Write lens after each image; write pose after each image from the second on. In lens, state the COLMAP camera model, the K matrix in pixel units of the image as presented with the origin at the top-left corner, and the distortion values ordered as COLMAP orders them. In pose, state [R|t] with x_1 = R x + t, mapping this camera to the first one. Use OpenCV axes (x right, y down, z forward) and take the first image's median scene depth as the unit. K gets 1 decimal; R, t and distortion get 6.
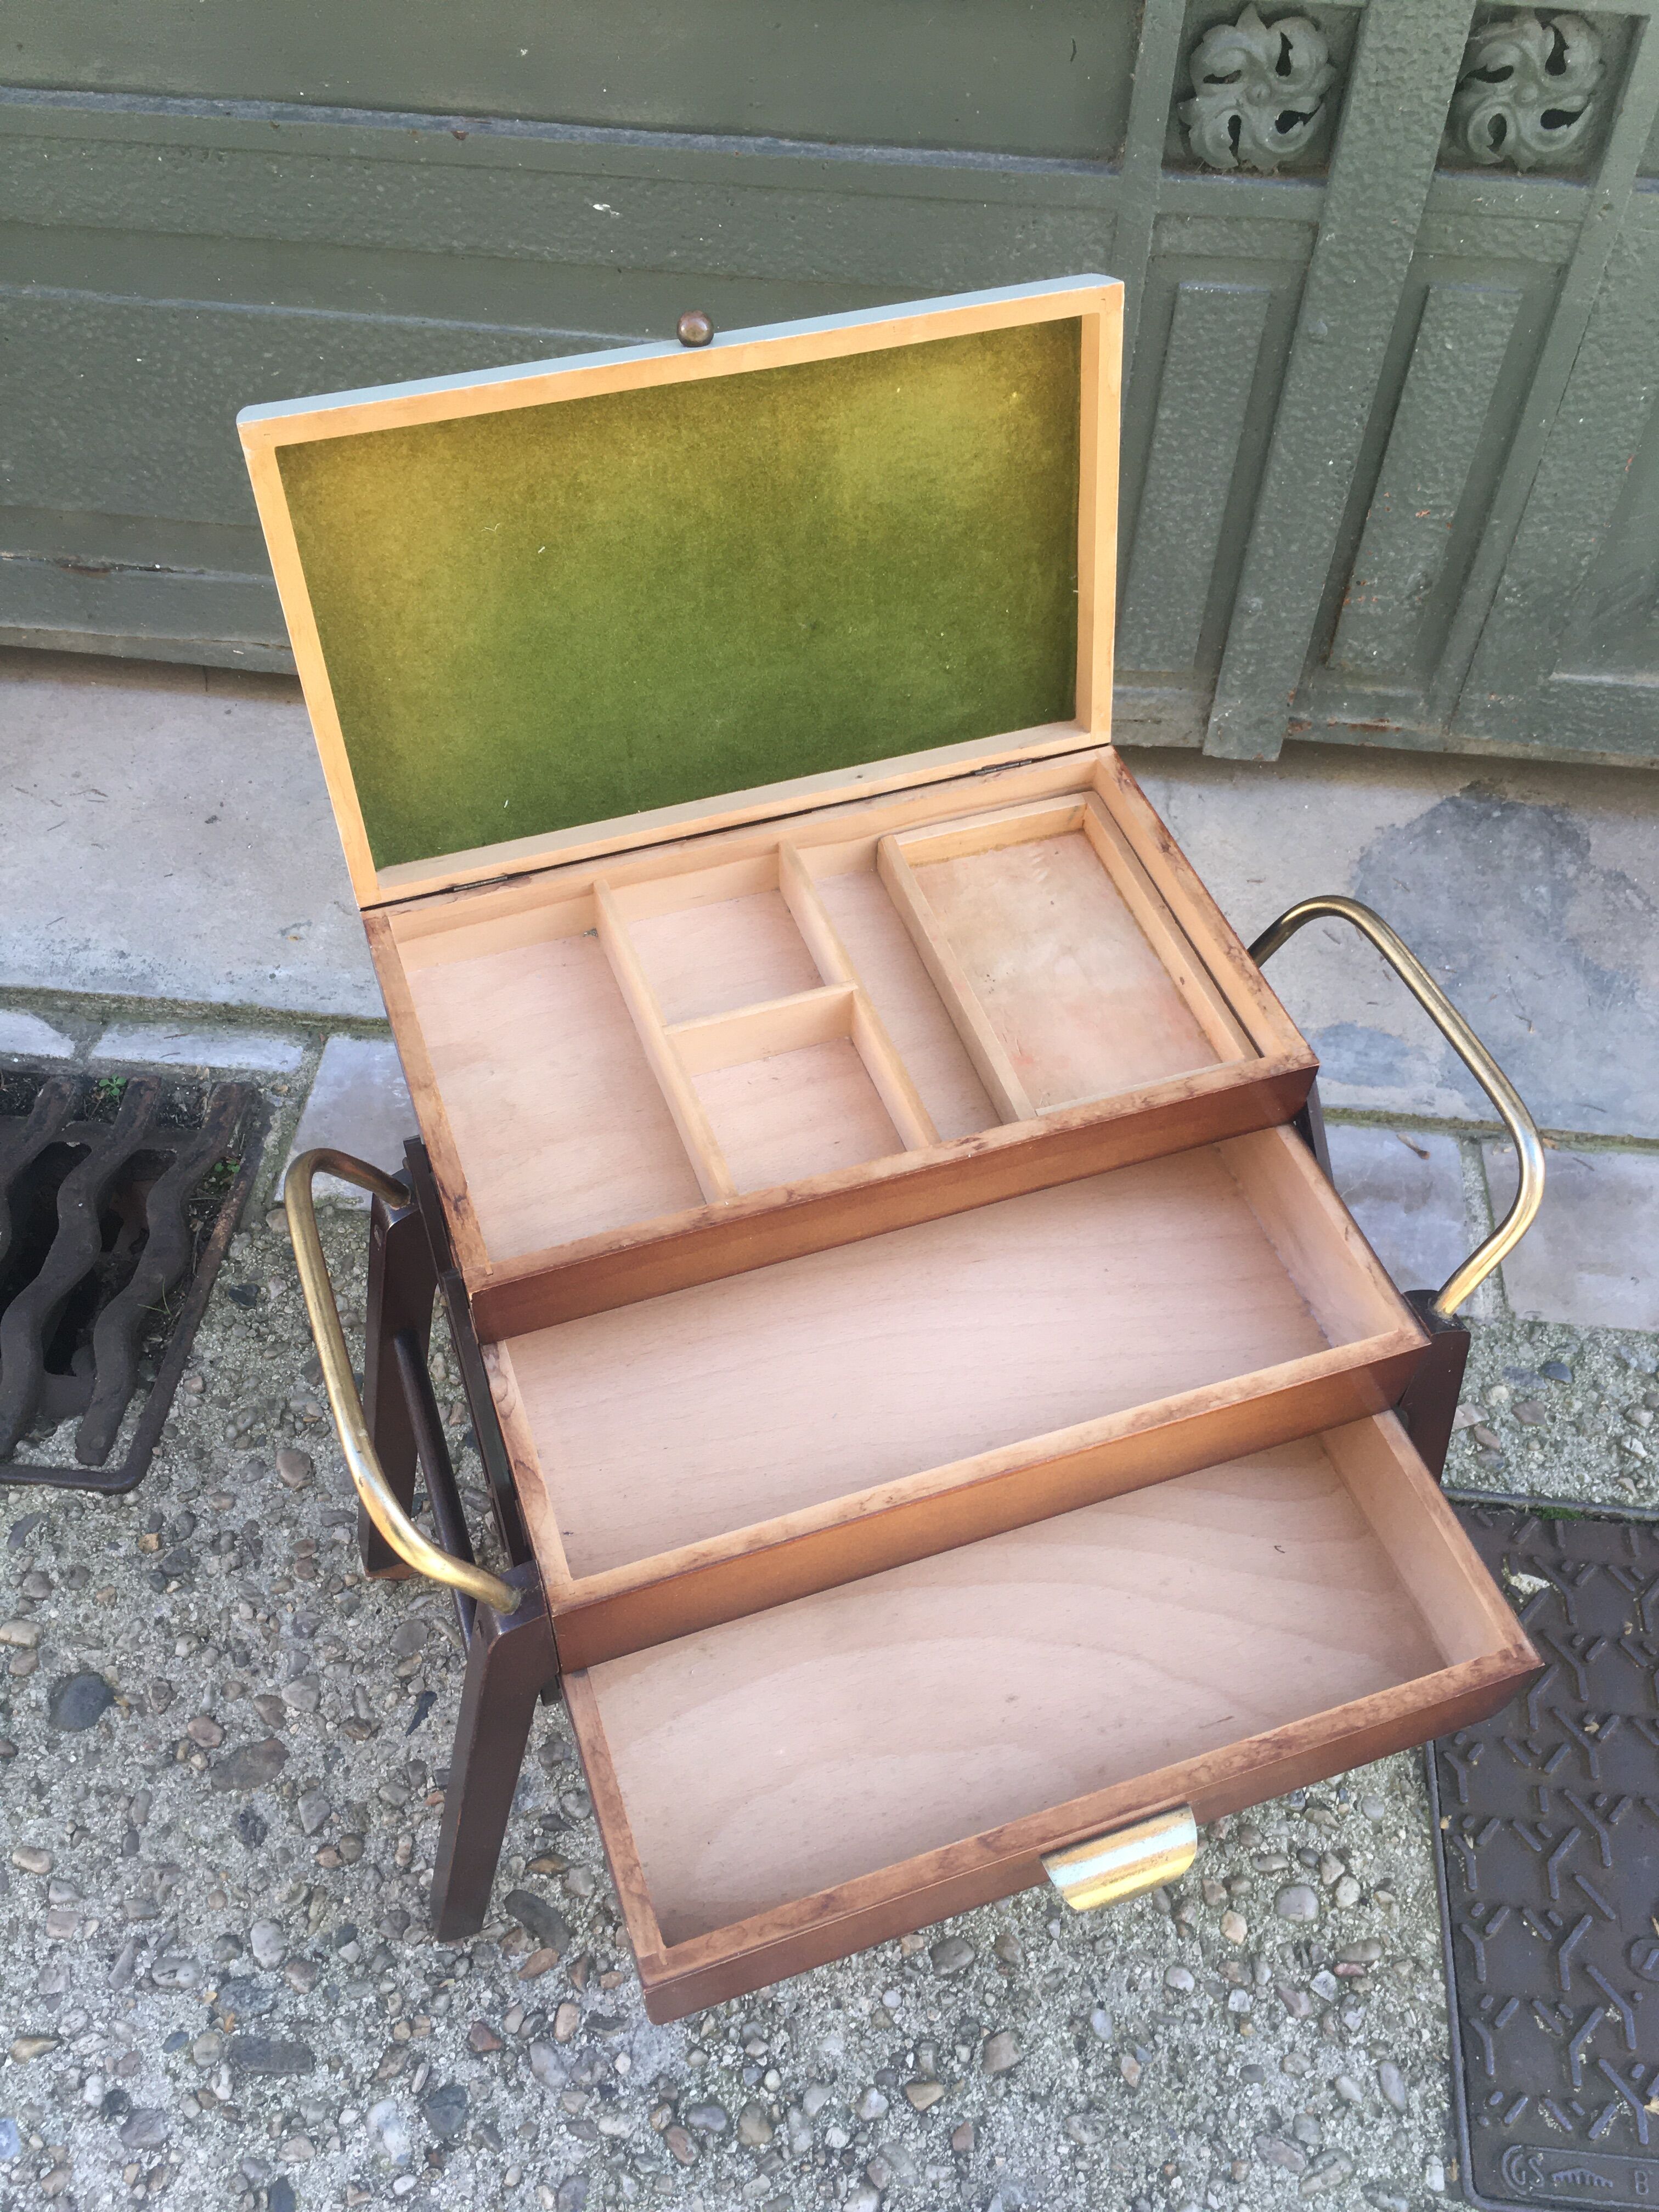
lens RADIAL K [[1884.4, 0, 833.2], [0, 1884.4, 1100.8], [0, 0, 1]] dist [0.090402, -0.142798]
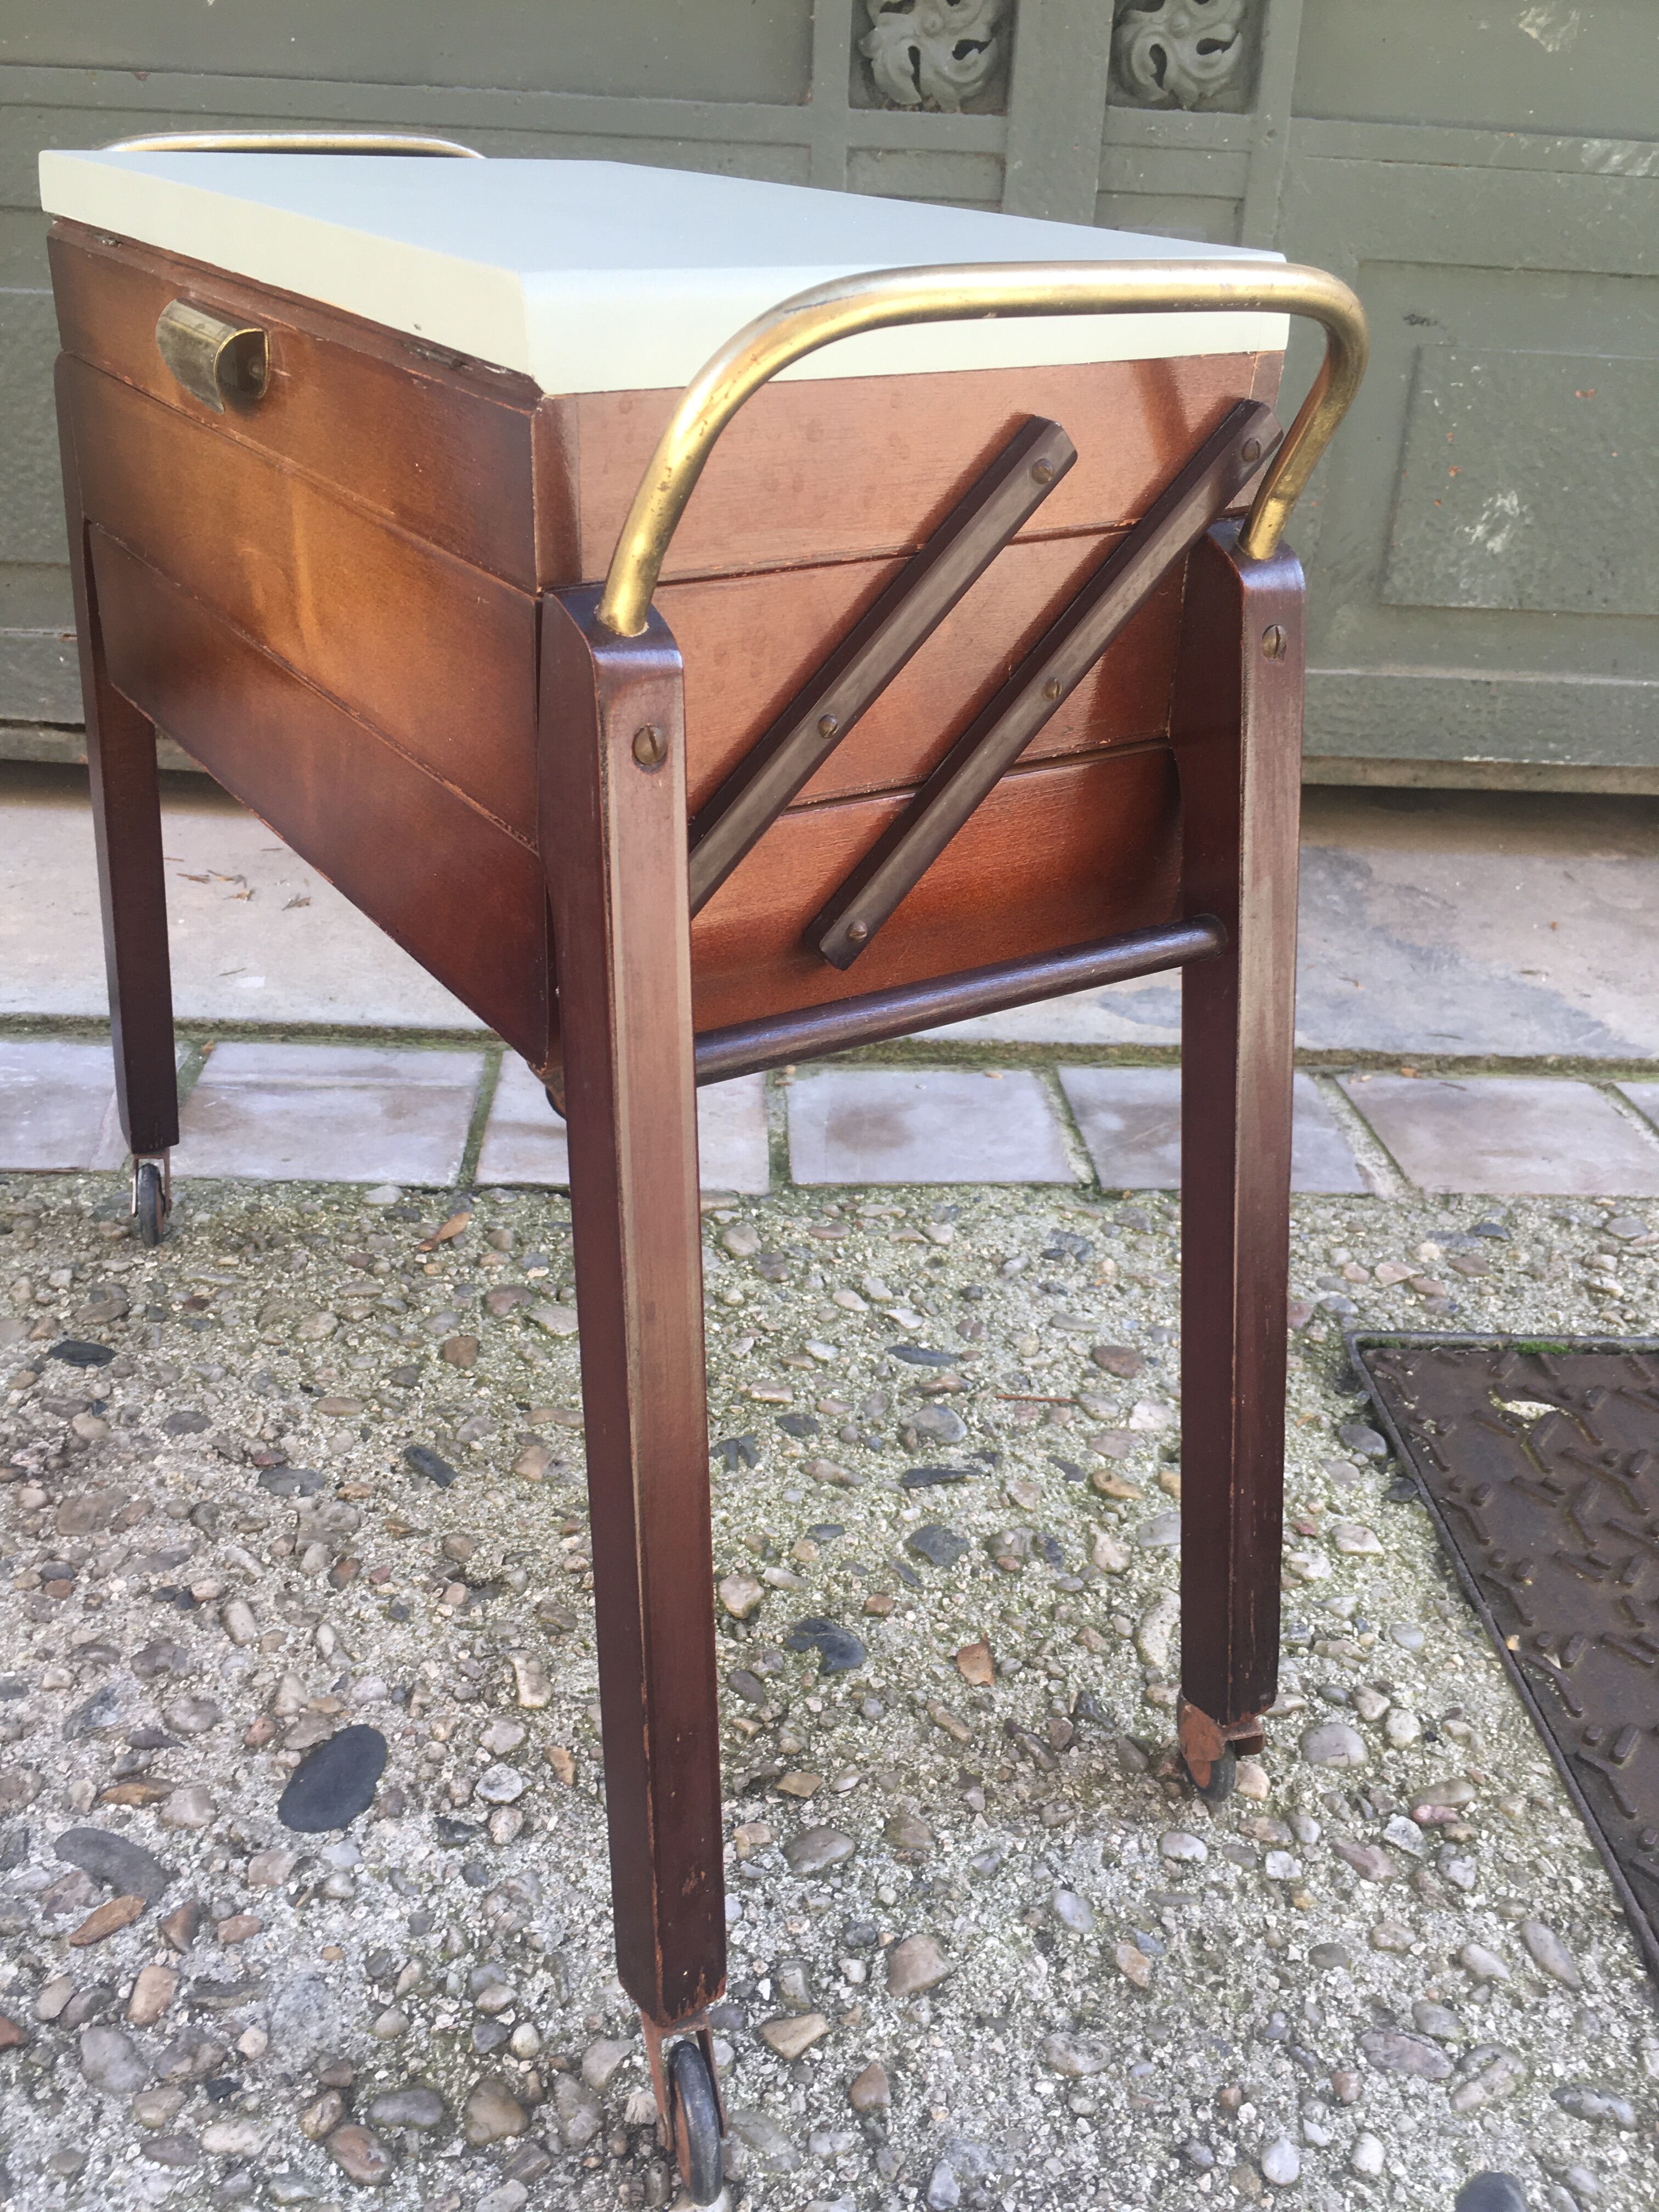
lens RADIAL K [[1892.5, 0, 831.1], [0, 1892.5, 1095.3], [0, 0, 1]] dist [0.087776, -0.137353]
pose [[0.988026, -0.042415, 0.148341, -0.014188], [0.101161, 0.904049, -0.415285, 0.484622], [-0.116493, 0.425319, 0.897515, 0.347785]]
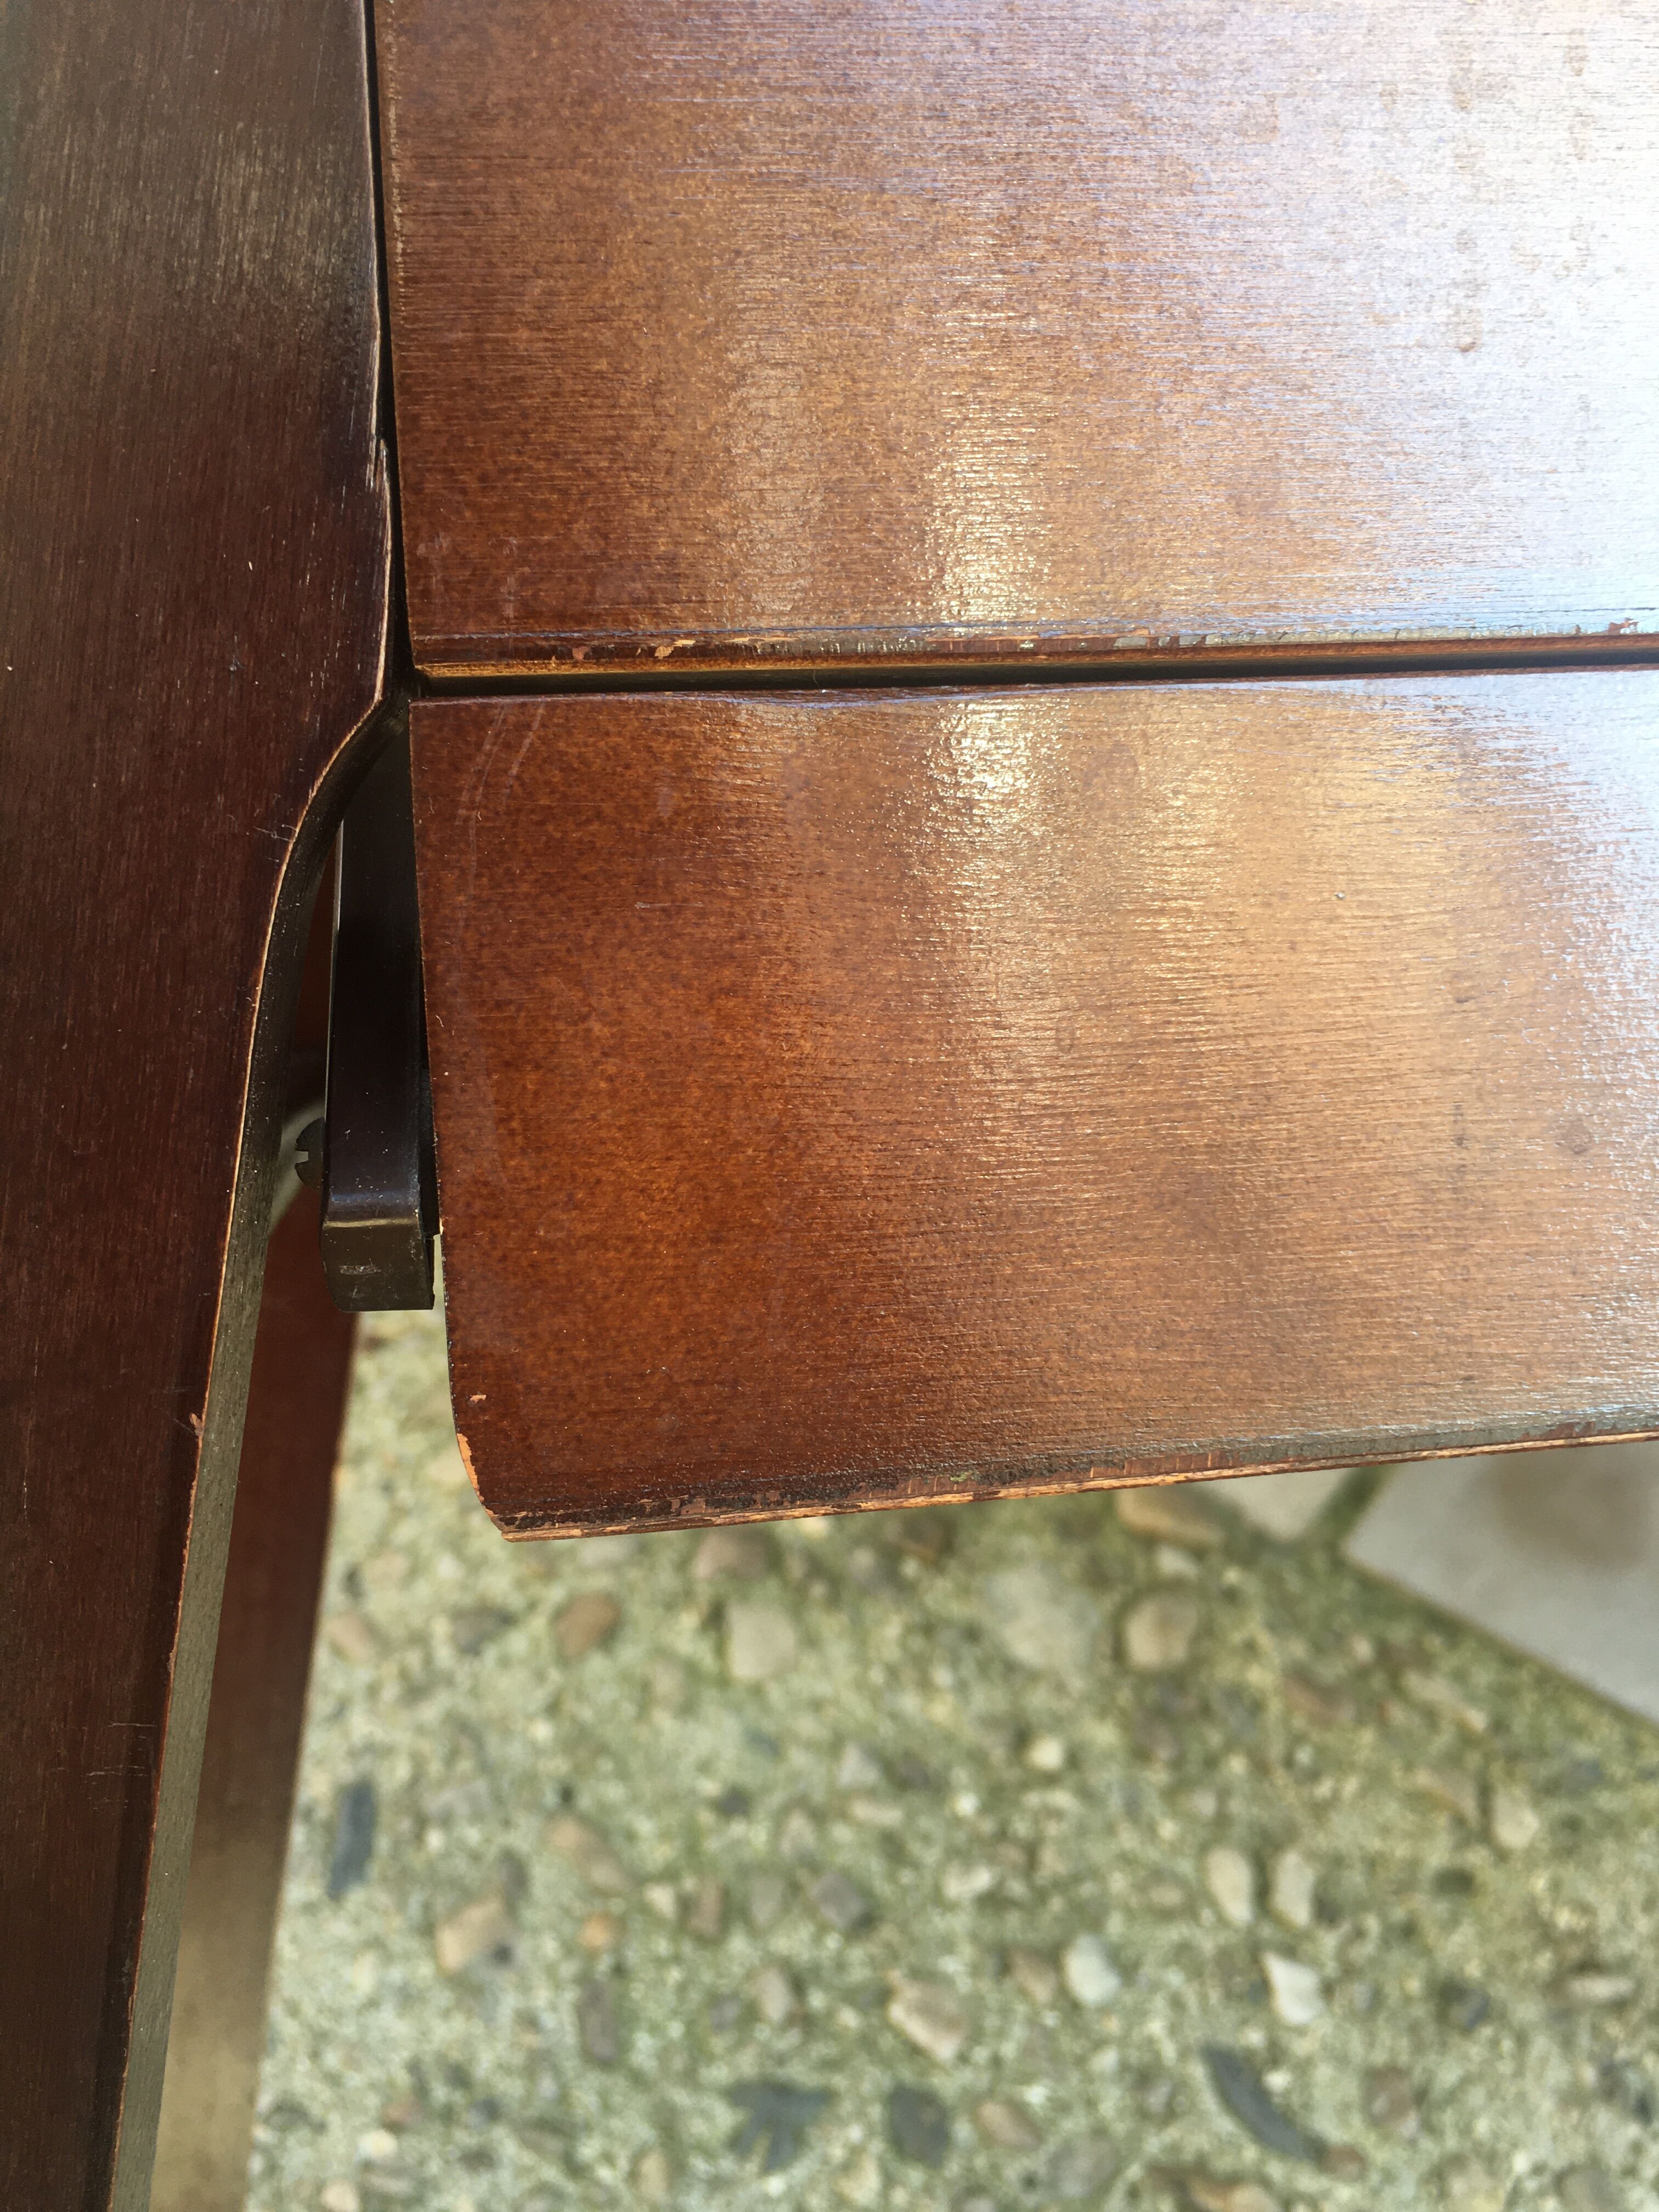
lens RADIAL K [[1958.9, 0, 829.5], [0, 1958.9, 1106.0], [0, 0, 1]] dist [0.075746, -0.162169]
pose [[0.848846, 0.355699, -0.391073, 0.162406], [-0.428918, 0.895841, -0.116183, 0.127184], [0.309013, 0.266359, 0.912997, 0.659805]]
